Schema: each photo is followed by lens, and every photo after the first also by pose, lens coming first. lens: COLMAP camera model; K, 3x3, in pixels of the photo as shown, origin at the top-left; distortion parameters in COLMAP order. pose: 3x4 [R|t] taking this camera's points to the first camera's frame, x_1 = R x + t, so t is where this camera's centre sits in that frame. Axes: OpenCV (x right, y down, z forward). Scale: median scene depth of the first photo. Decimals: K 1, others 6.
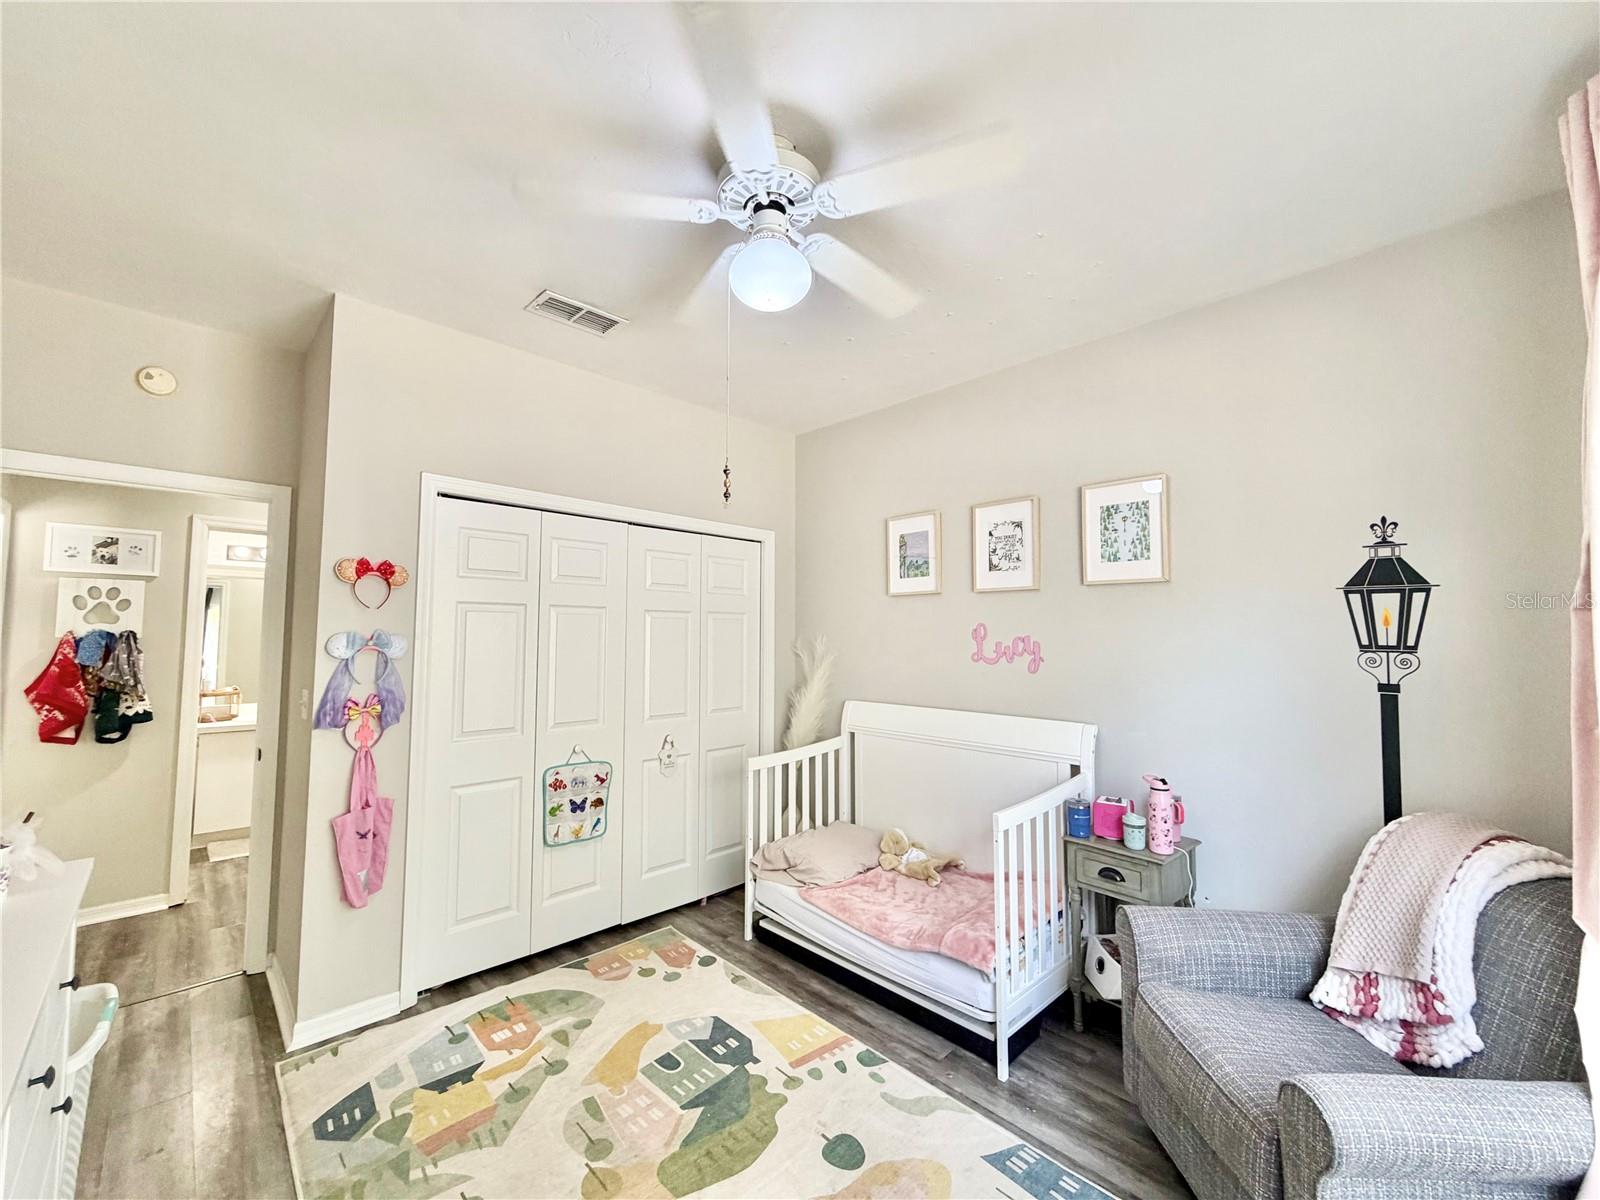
lens RADIAL K [[639.6, 0, 793.2], [0, 639.6, 600.9], [0, 0, 1]] dist [-0.000044, 0.000029]
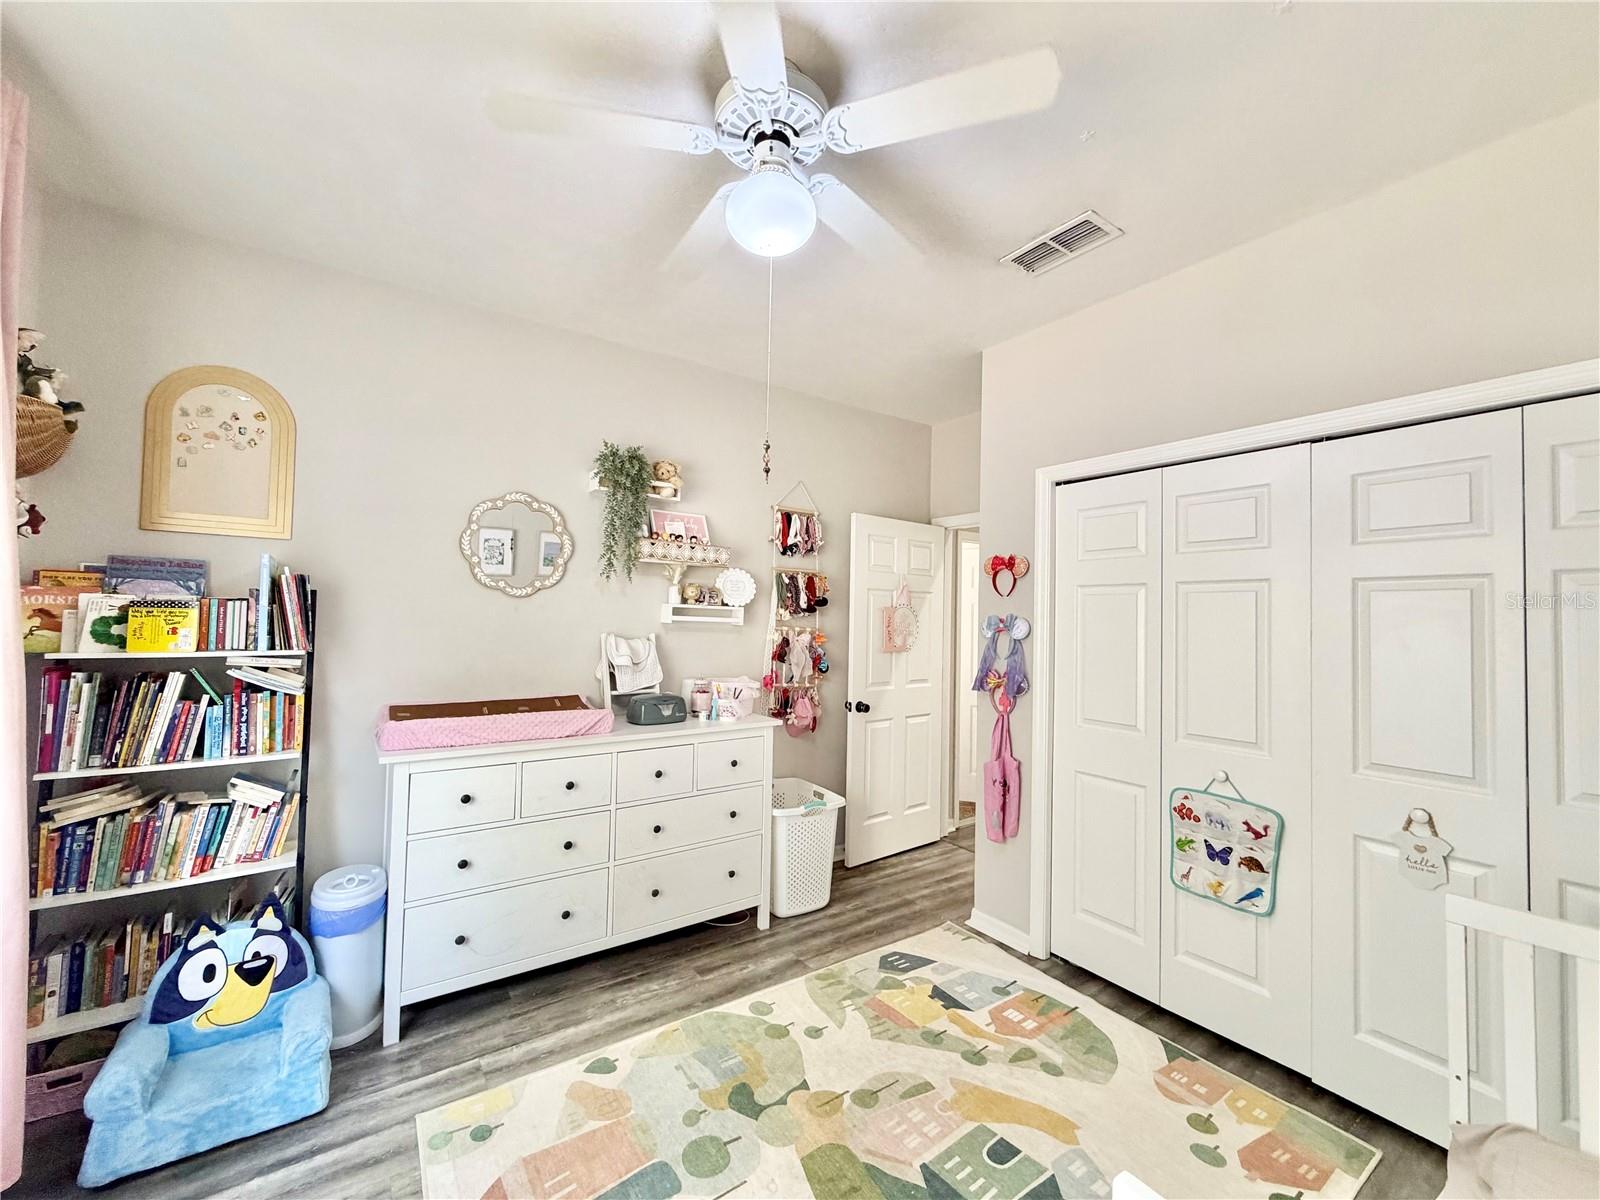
lens RADIAL K [[639.6, 0, 793.2], [0, 639.6, 600.9], [0, 0, 1]] dist [-0.000044, 0.000029]
pose [[-0.159242, -0.034561, -0.986634, 0.556226], [0.039262, 0.998375, -0.041309, 0.050858], [0.986459, -0.045315, -0.157627, 0.764412]]
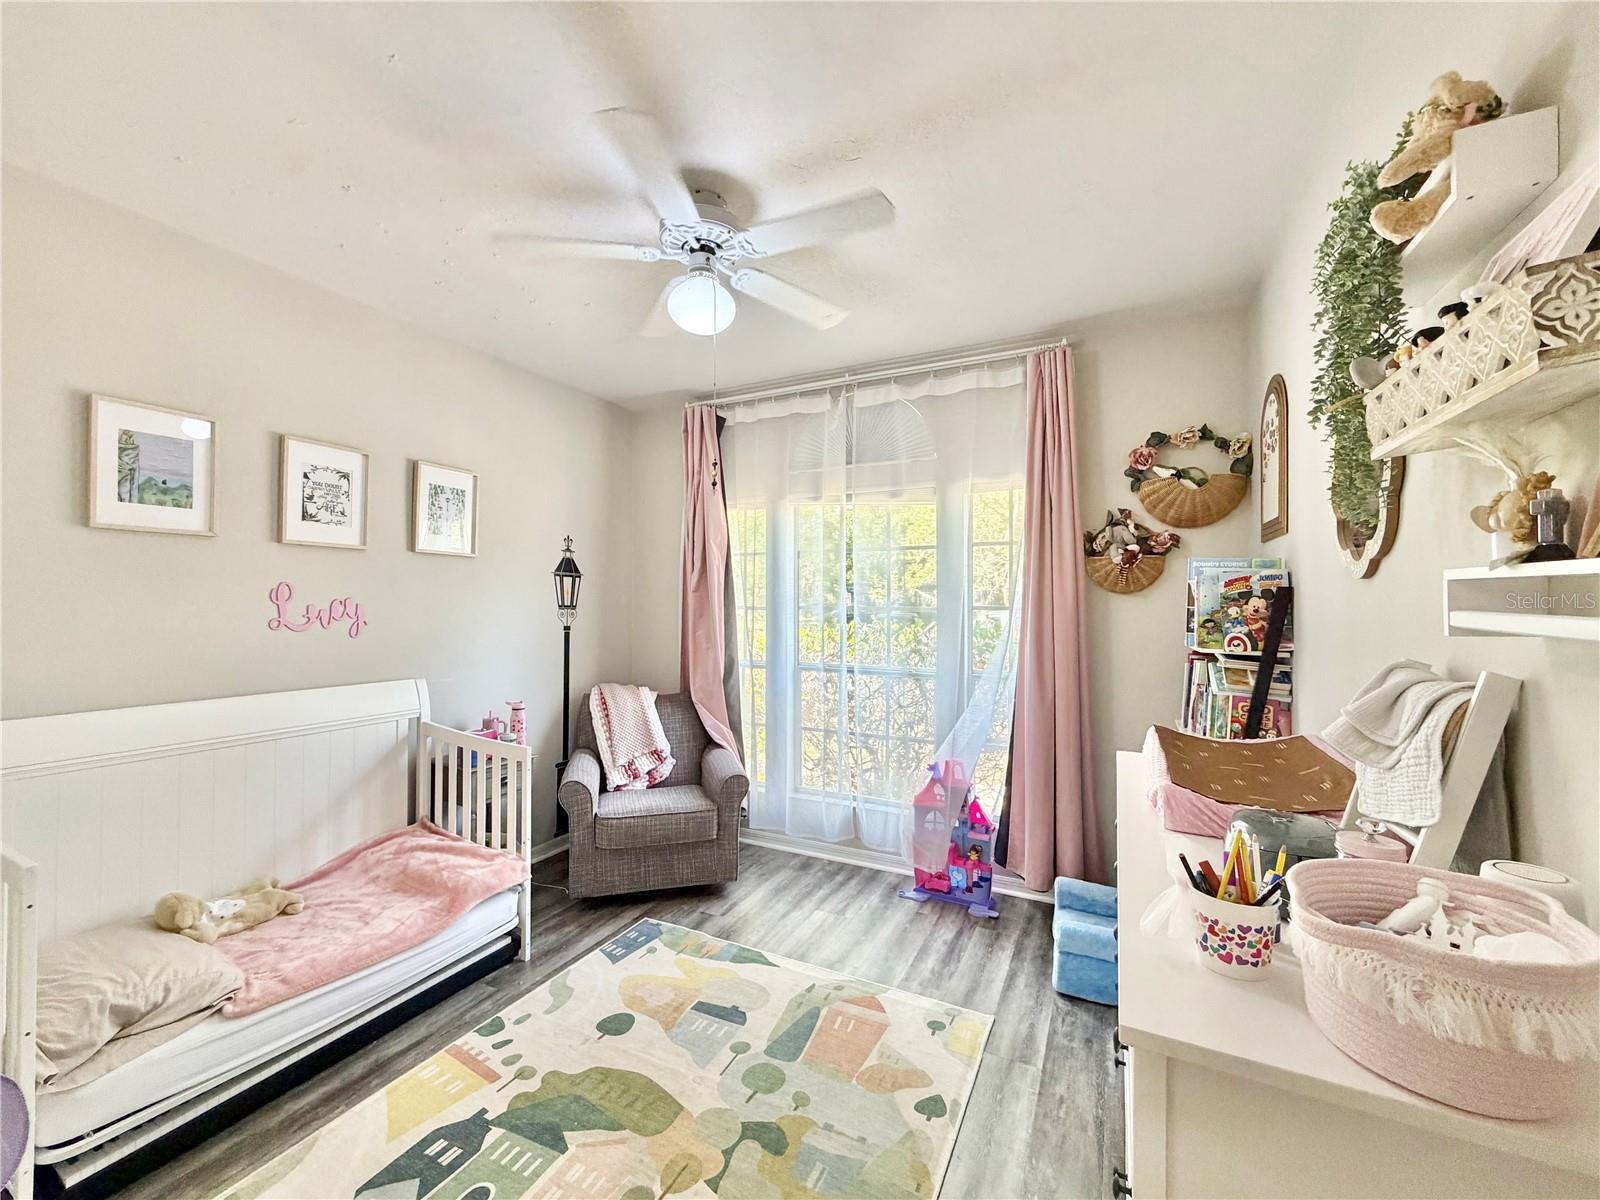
lens RADIAL K [[639.6, 0, 793.2], [0, 639.6, 600.9], [0, 0, 1]] dist [-0.000044, 0.000029]
pose [[-0.328664, -0.001791, 0.944445, -0.829131], [-0.061370, 0.997925, -0.019464, 0.042485], [-0.942451, -0.064358, -0.328092, 0.797590]]
